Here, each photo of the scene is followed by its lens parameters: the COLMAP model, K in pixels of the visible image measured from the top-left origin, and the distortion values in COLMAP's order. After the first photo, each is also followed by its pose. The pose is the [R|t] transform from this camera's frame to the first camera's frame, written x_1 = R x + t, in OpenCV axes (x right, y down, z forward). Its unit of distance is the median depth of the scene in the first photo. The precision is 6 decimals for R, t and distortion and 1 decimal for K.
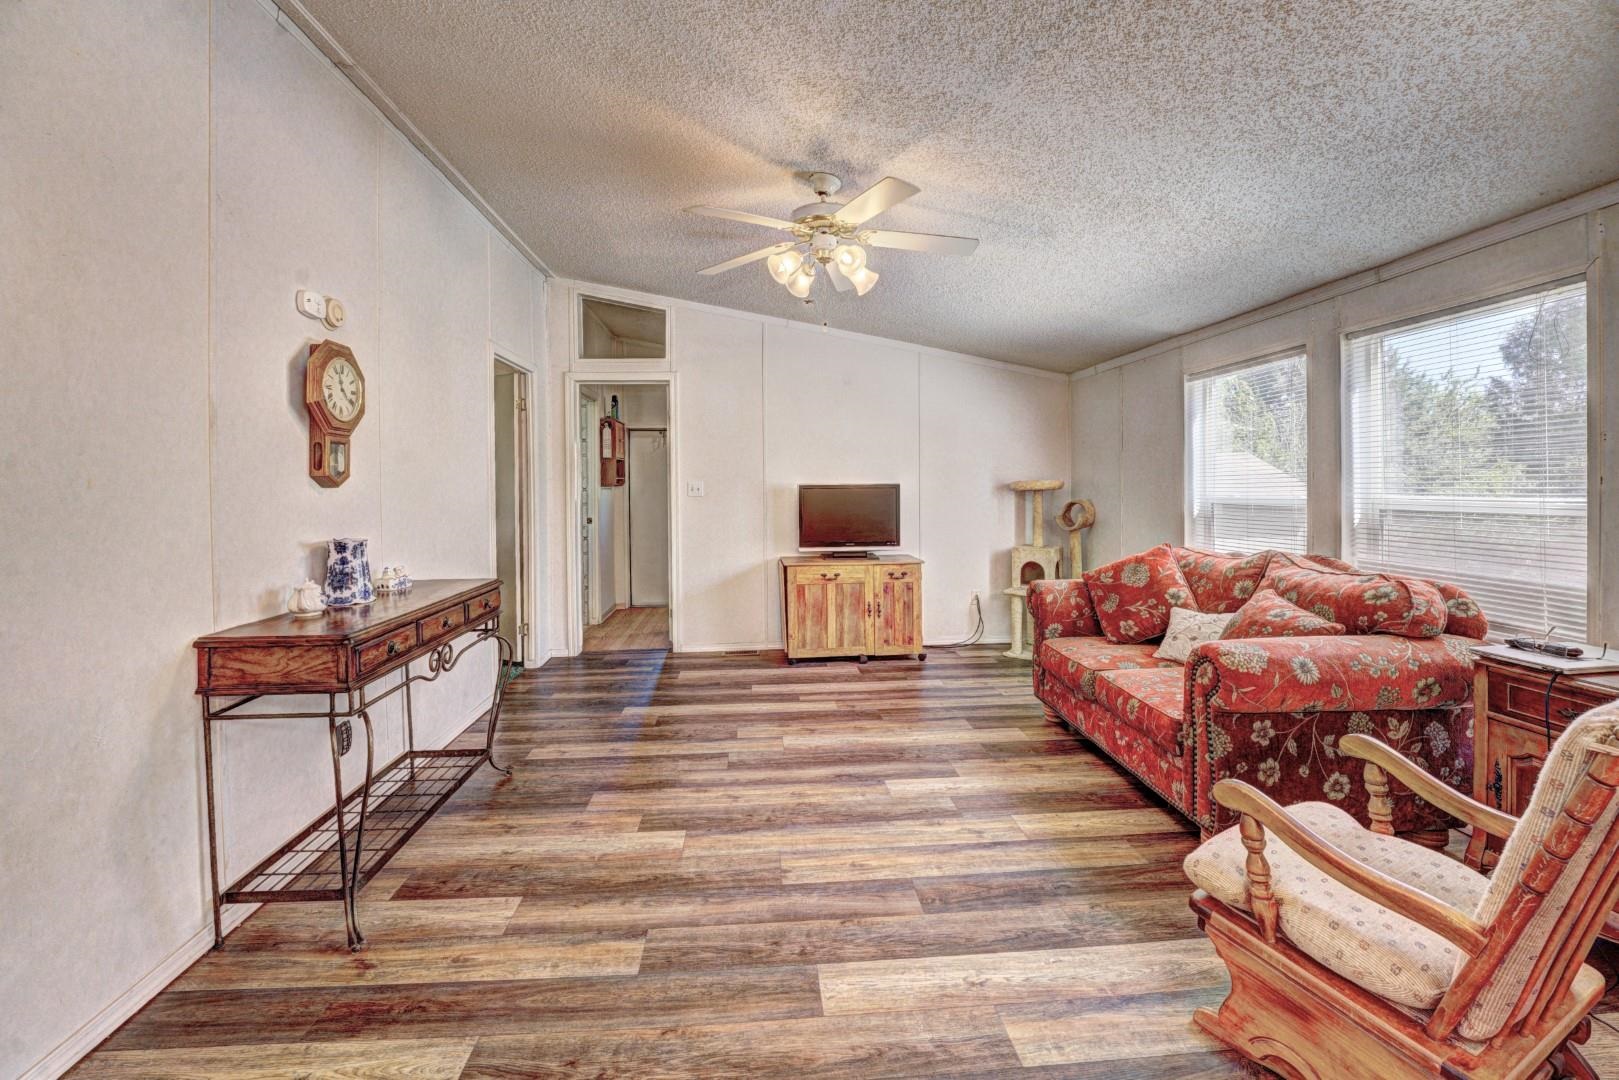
lens RADIAL K [[697.9, 0, 794.0], [0, 697.9, 479.4], [0, 0, 1]] dist [-0.026290, 0.002027]
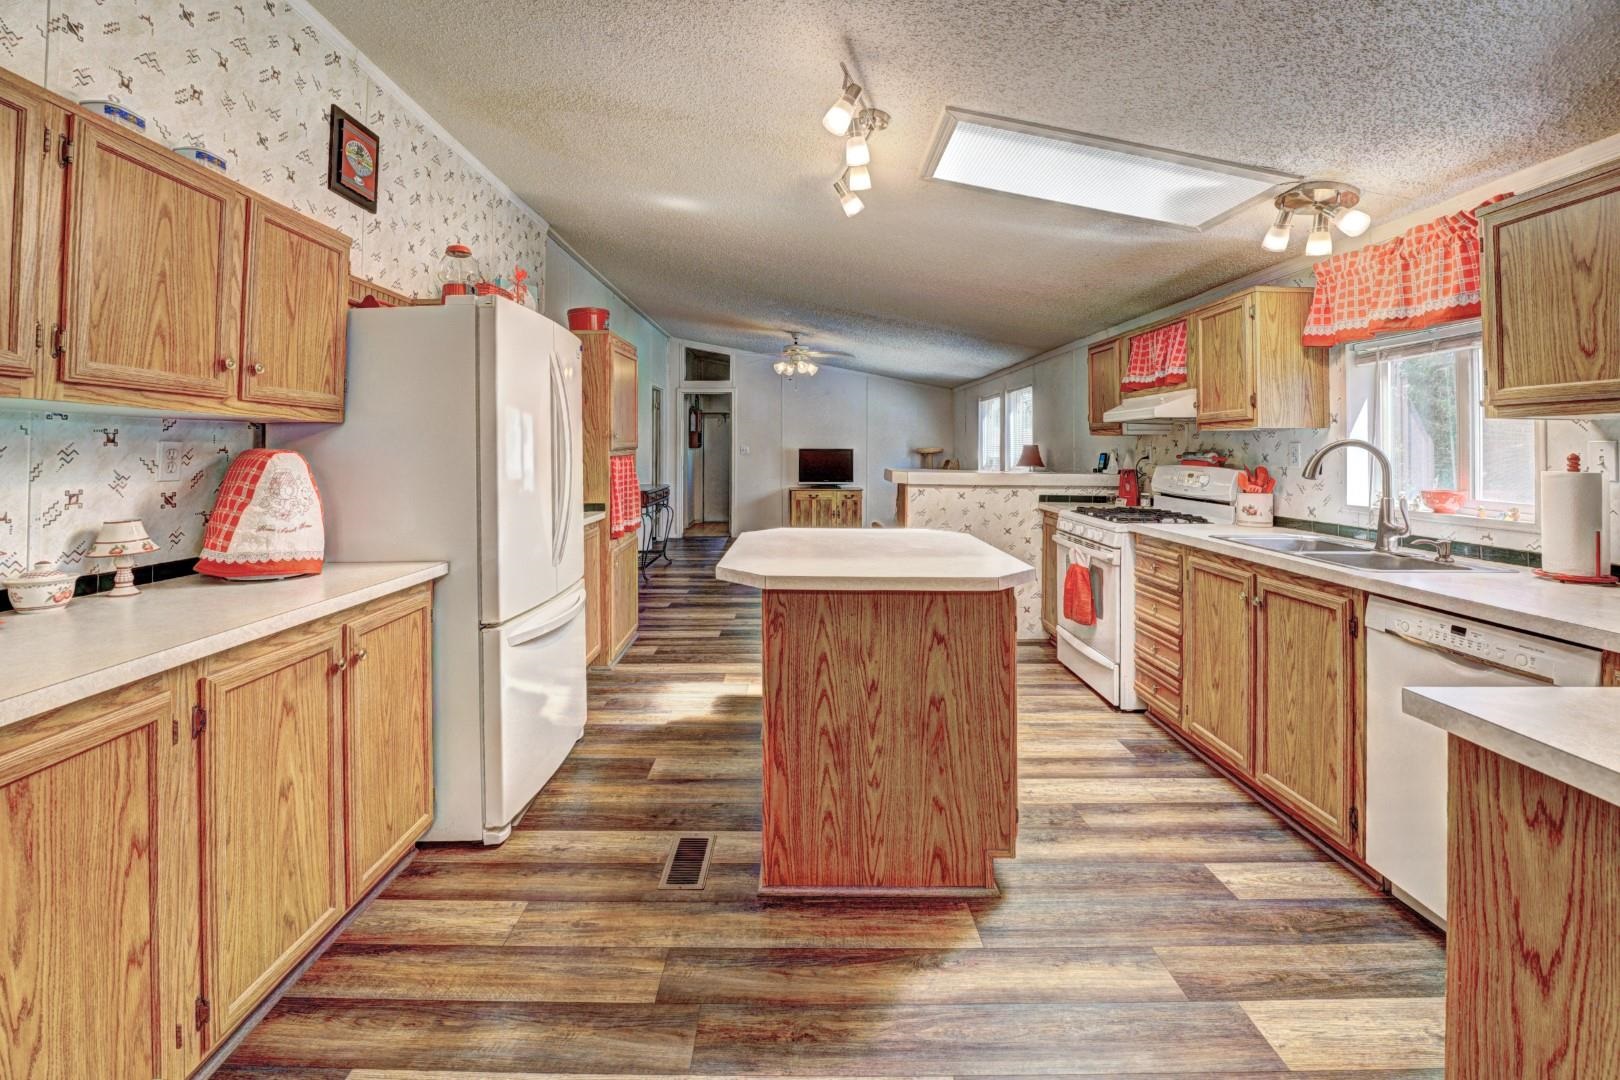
lens RADIAL K [[698.3, 0, 808.0], [0, 698.3, 432.9], [0, 0, 1]] dist [-0.026290, 0.002027]
pose [[0.999028, 0.011731, -0.042484, 0.111900], [-0.012289, 0.999841, -0.012896, -0.010981], [0.042326, 0.013406, 0.999014, -0.900558]]
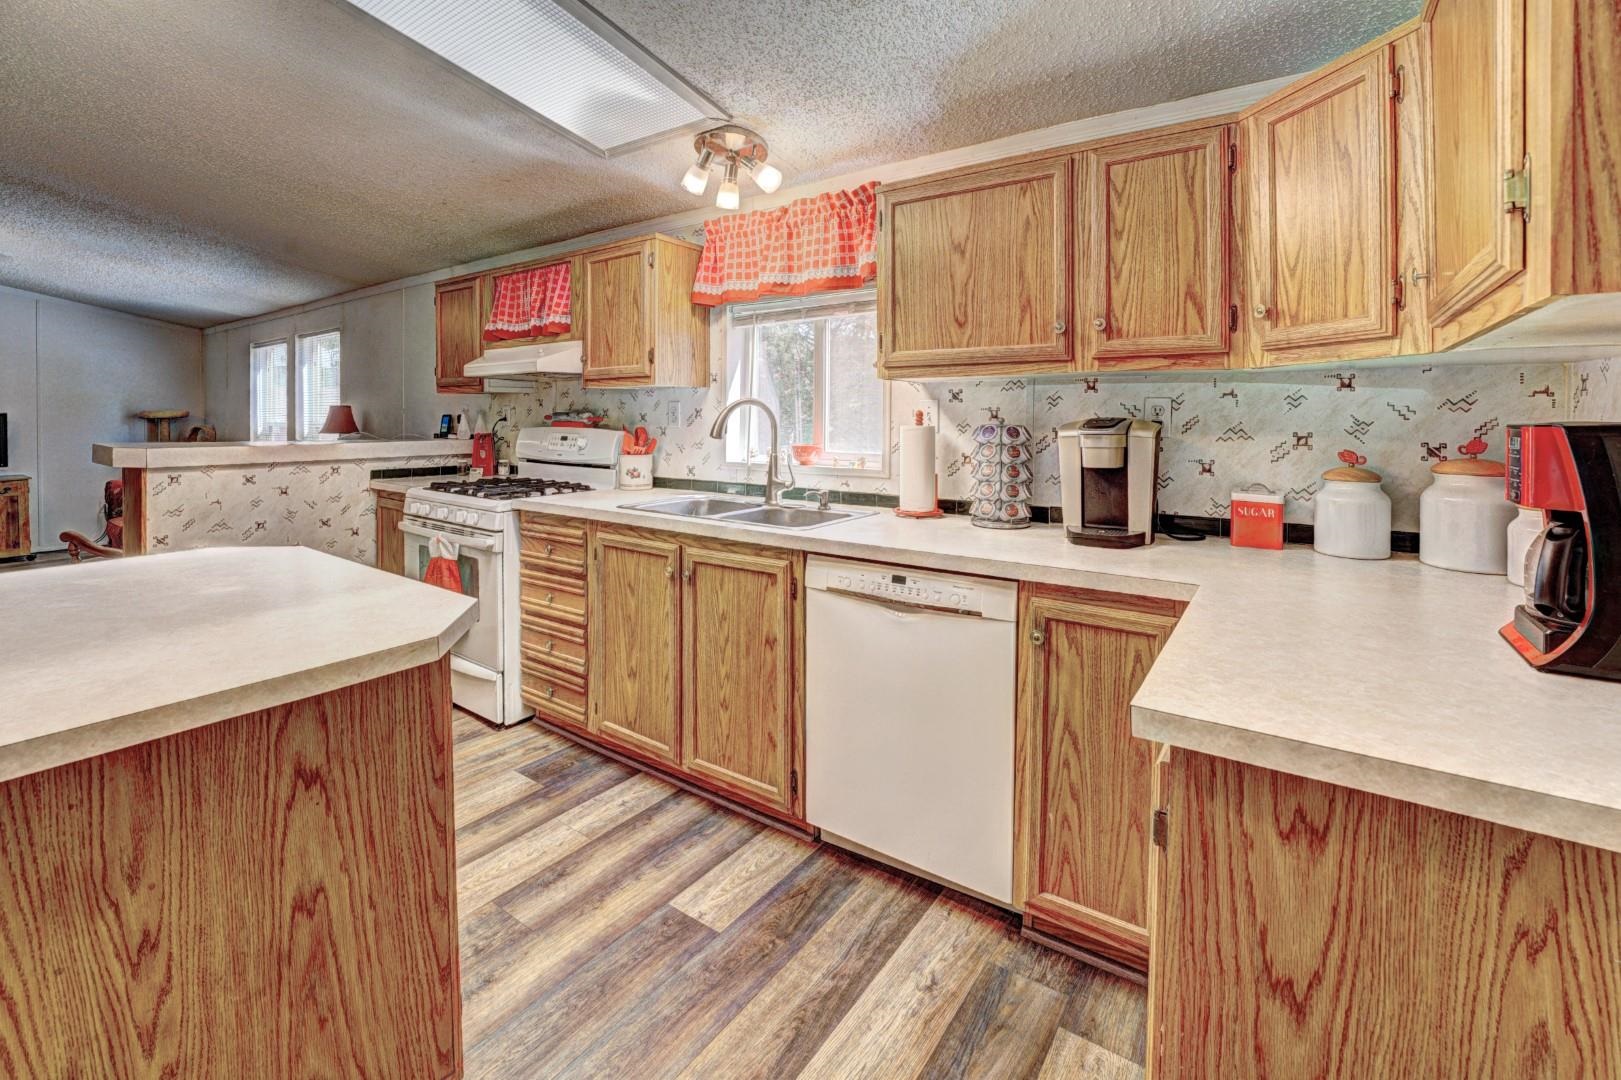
lens RADIAL K [[698.7, 0, 787.0], [0, 698.7, 419.3], [0, 0, 1]] dist [-0.026290, 0.002027]
pose [[0.633671, -0.003450, 0.773595, 0.105514], [-0.008765, 0.999894, 0.011640, -0.008203], [-0.773553, -0.014157, 0.633574, -0.738603]]
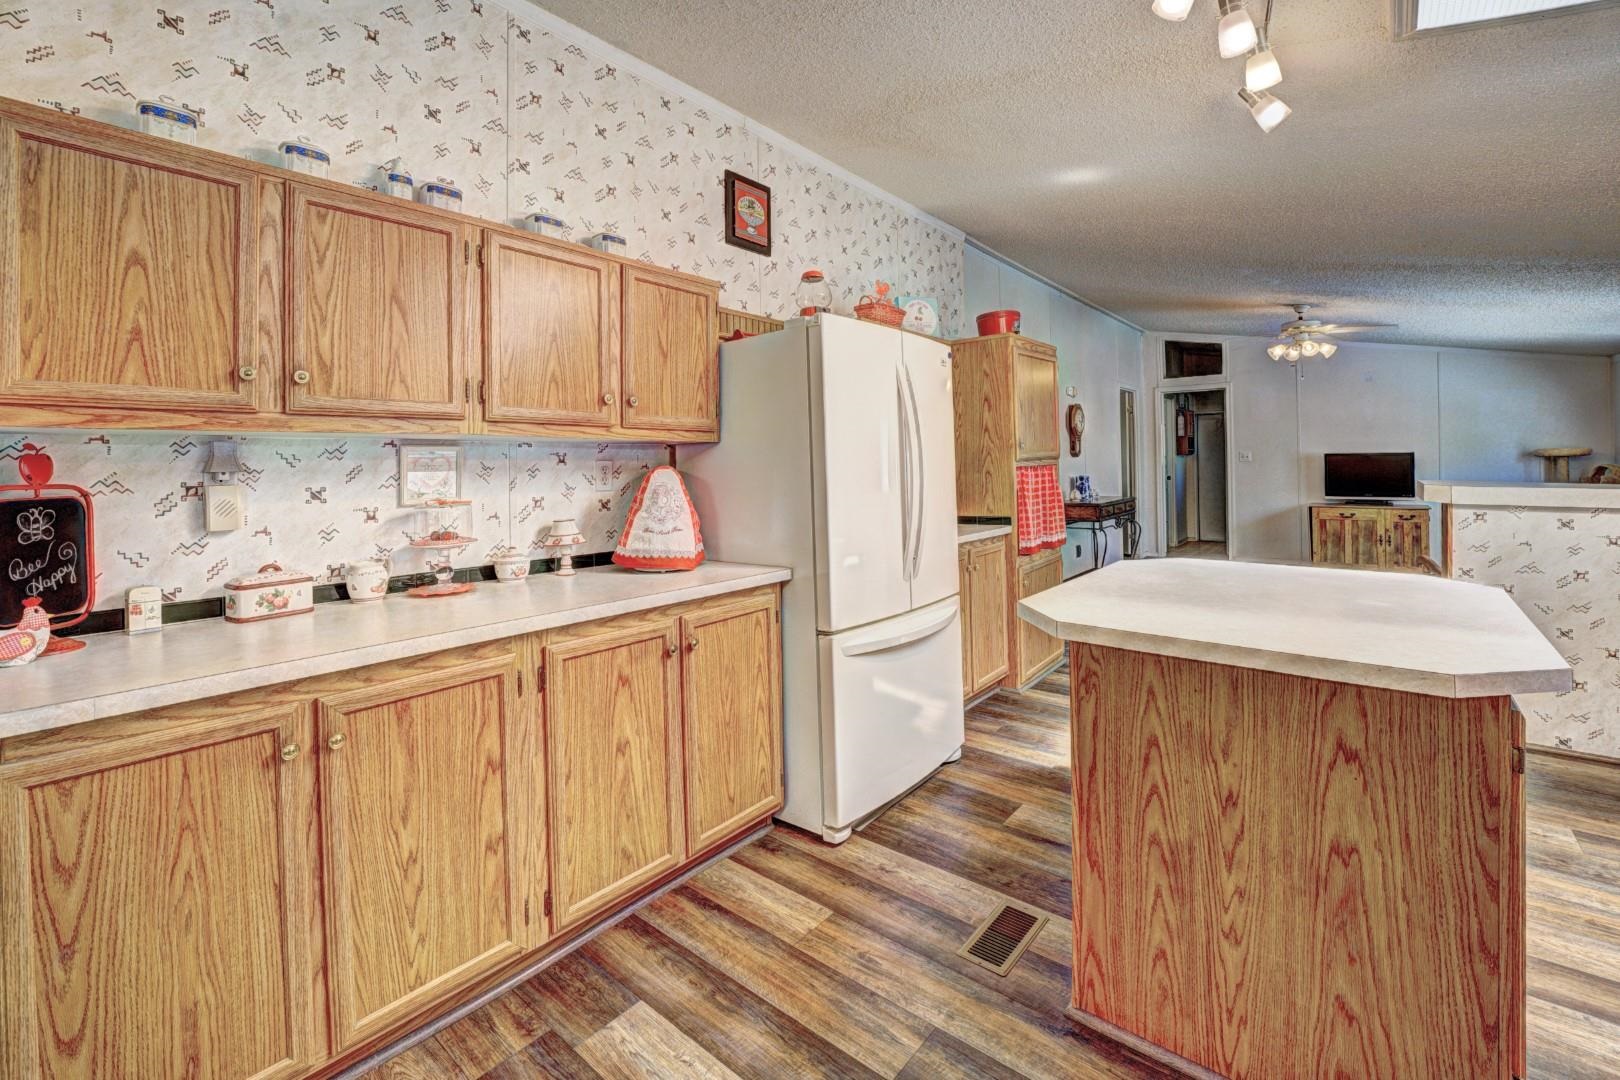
lens RADIAL K [[698.3, 0, 807.2], [0, 698.3, 460.3], [0, 0, 1]] dist [-0.026290, 0.002027]
pose [[0.734835, -0.001165, -0.678245, 0.192375], [0.013713, 0.999820, 0.013139, -0.011796], [0.678107, -0.018956, 0.734718, -0.814856]]
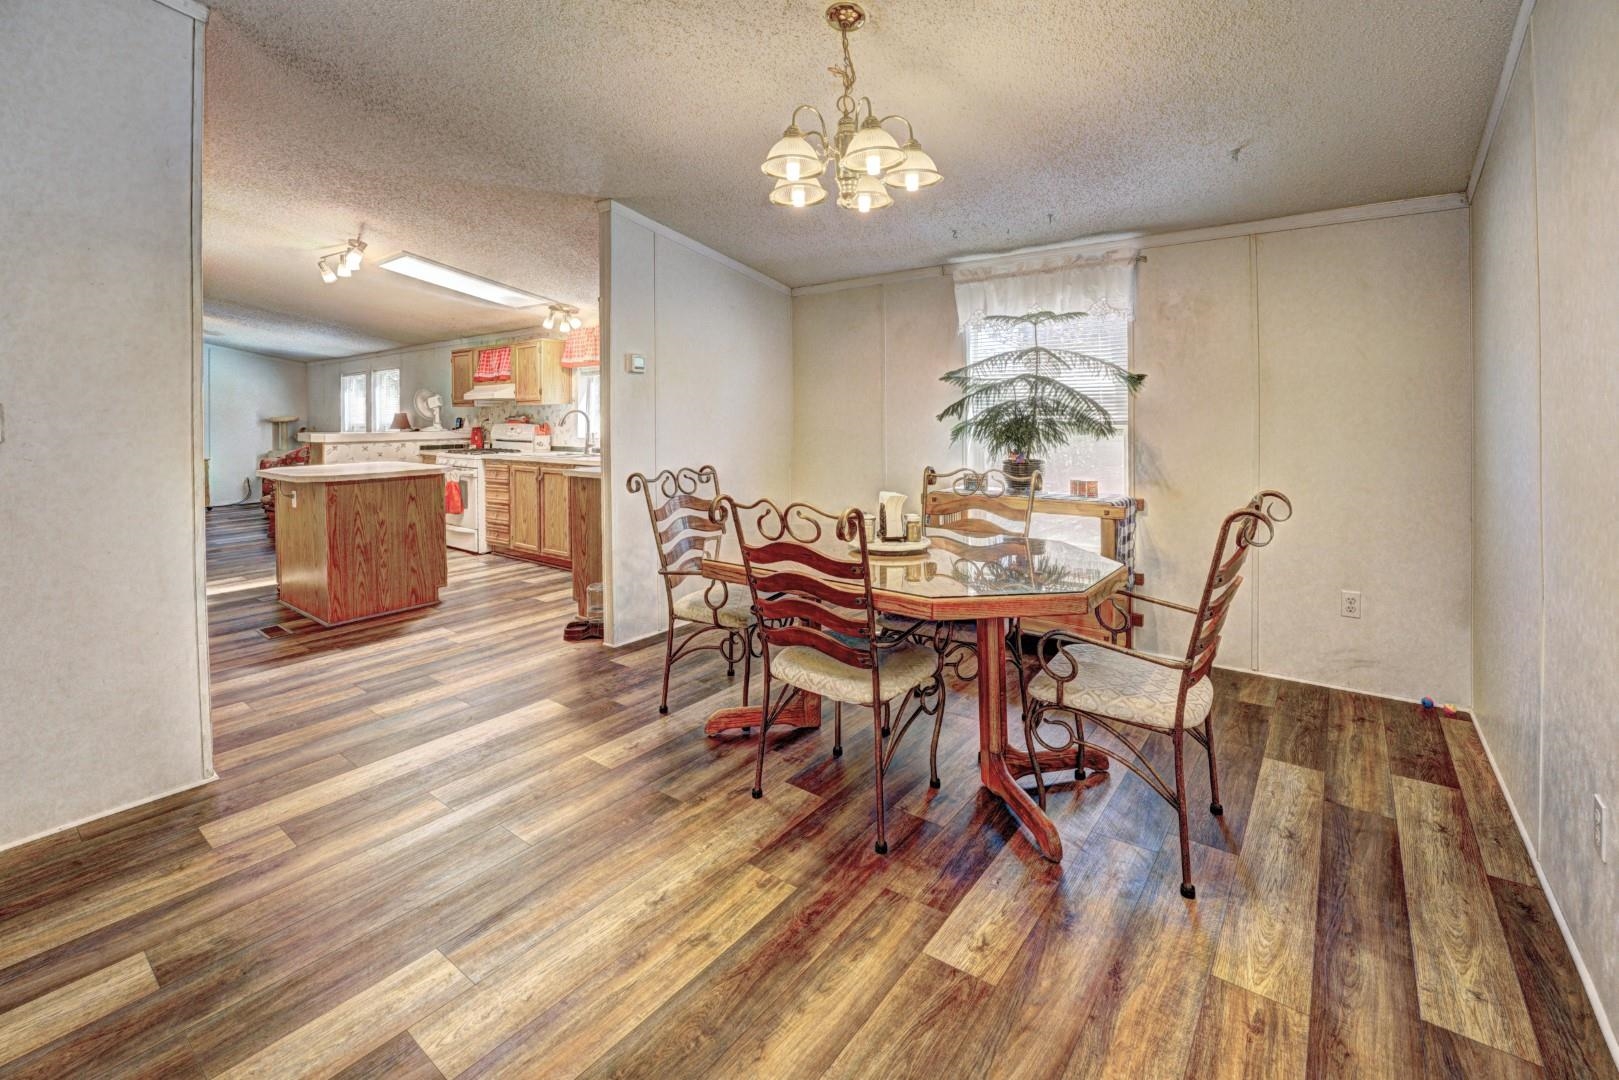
lens RADIAL K [[697.9, 0, 784.8], [0, 697.9, 402.2], [0, 0, 1]] dist [-0.026290, 0.002027]
pose [[0.665747, 0.009722, 0.746114, -0.173062], [0.000934, 0.999903, -0.013863, -0.012934], [-0.746177, 0.009926, 0.665674, -1.451928]]
